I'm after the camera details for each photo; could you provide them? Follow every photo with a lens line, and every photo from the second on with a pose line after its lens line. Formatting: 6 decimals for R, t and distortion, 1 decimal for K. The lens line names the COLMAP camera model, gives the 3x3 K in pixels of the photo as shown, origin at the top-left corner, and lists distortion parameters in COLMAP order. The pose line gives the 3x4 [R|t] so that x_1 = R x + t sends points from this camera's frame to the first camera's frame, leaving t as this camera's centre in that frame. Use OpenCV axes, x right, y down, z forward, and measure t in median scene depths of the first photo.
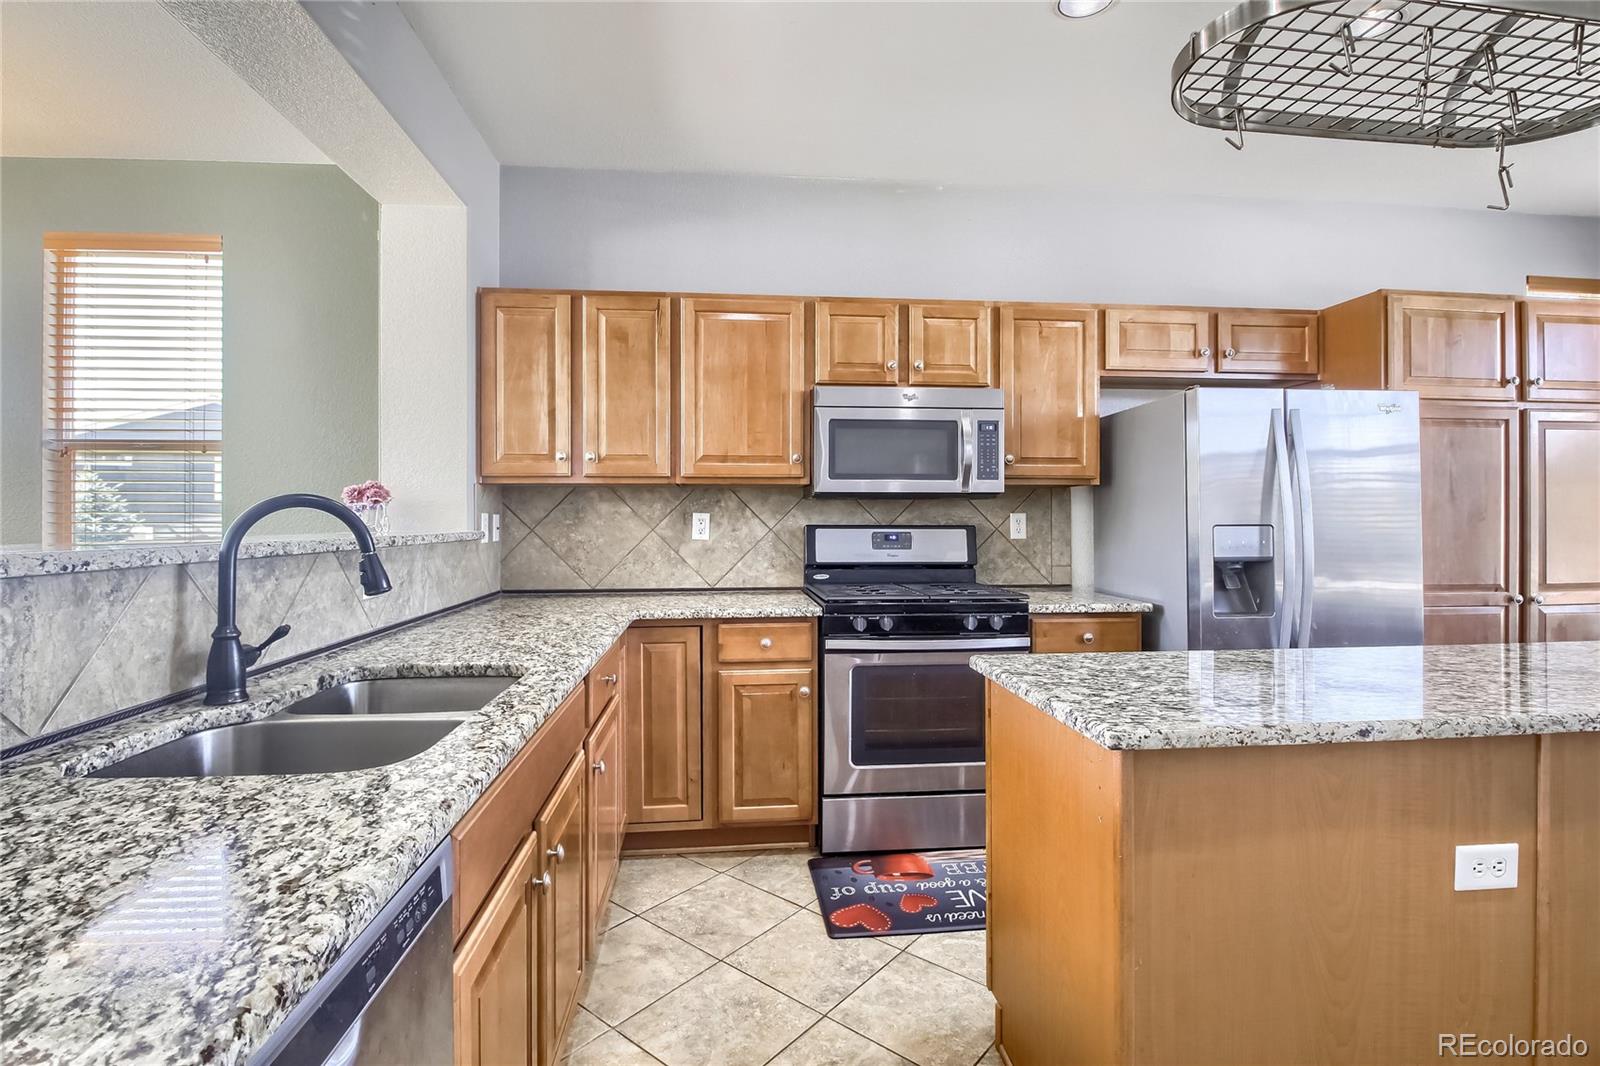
lens RADIAL K [[748.1, 0, 795.5], [0, 748.1, 520.3], [0, 0, 1]] dist [0.001919, -0.013687]
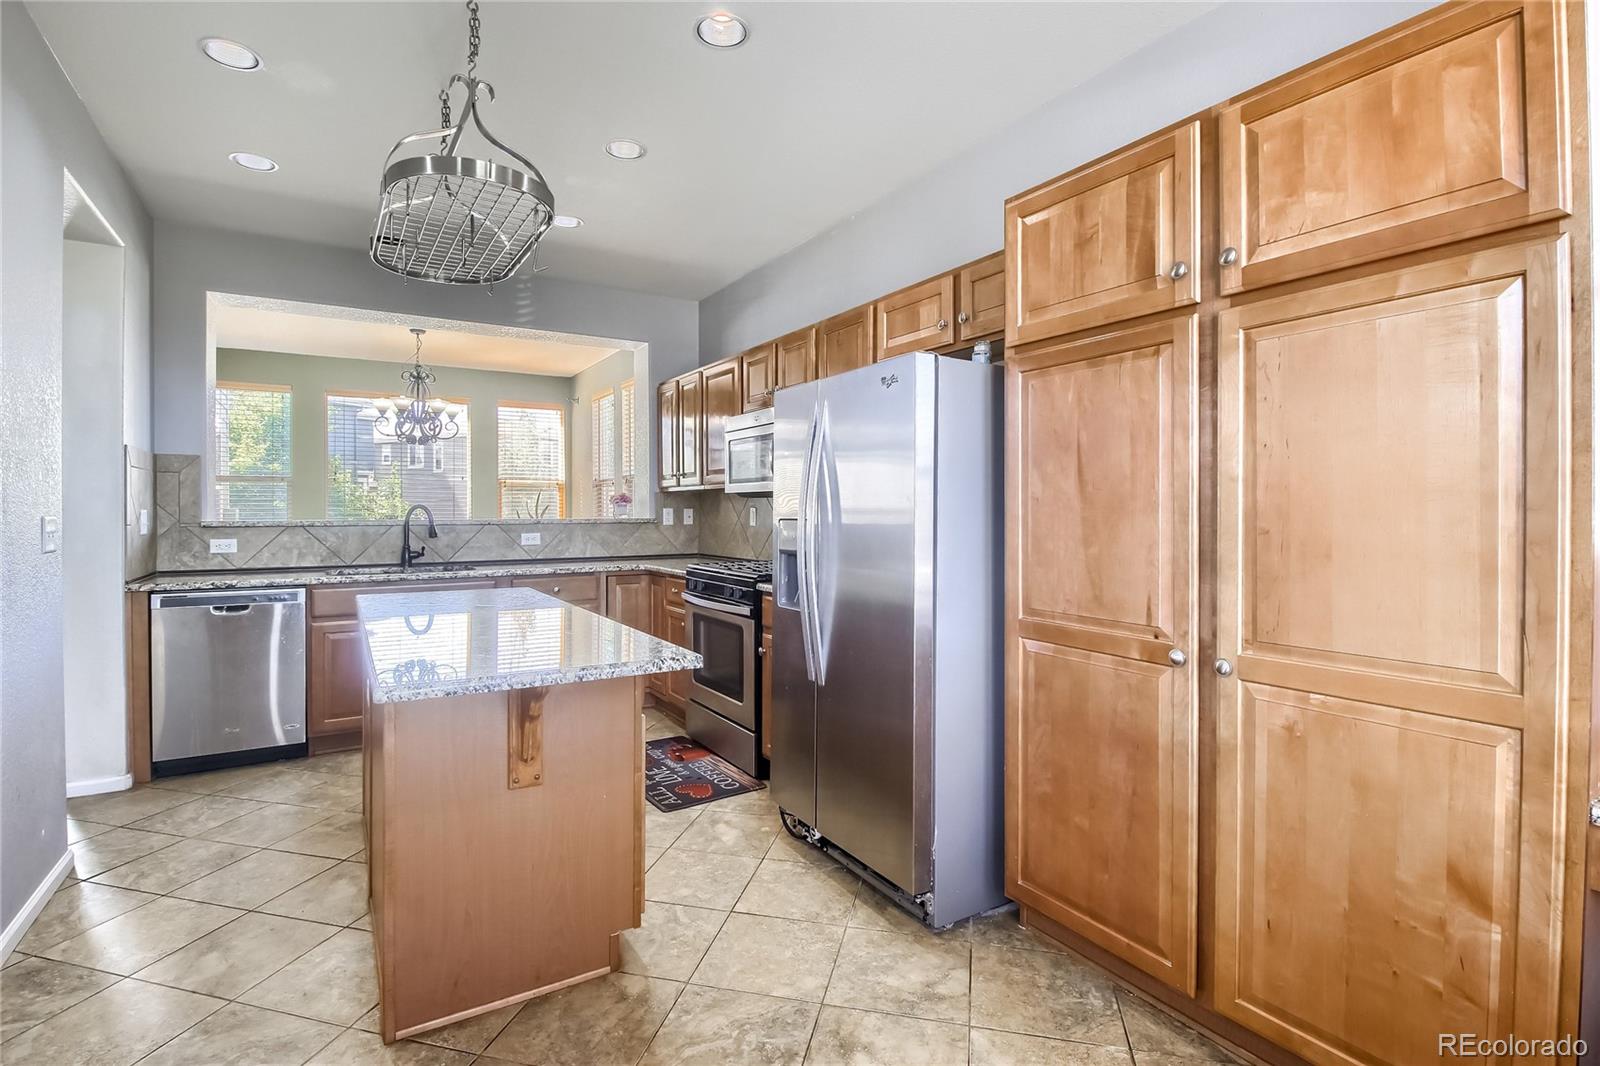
lens RADIAL K [[748.1, 0, 795.5], [0, 748.1, 520.3], [0, 0, 1]] dist [0.001919, -0.013687]
pose [[0.450663, 0.012322, -0.892609, 1.542615], [0.002263, 0.999886, 0.014946, -0.008127], [0.892691, -0.008756, 0.450584, 0.546544]]
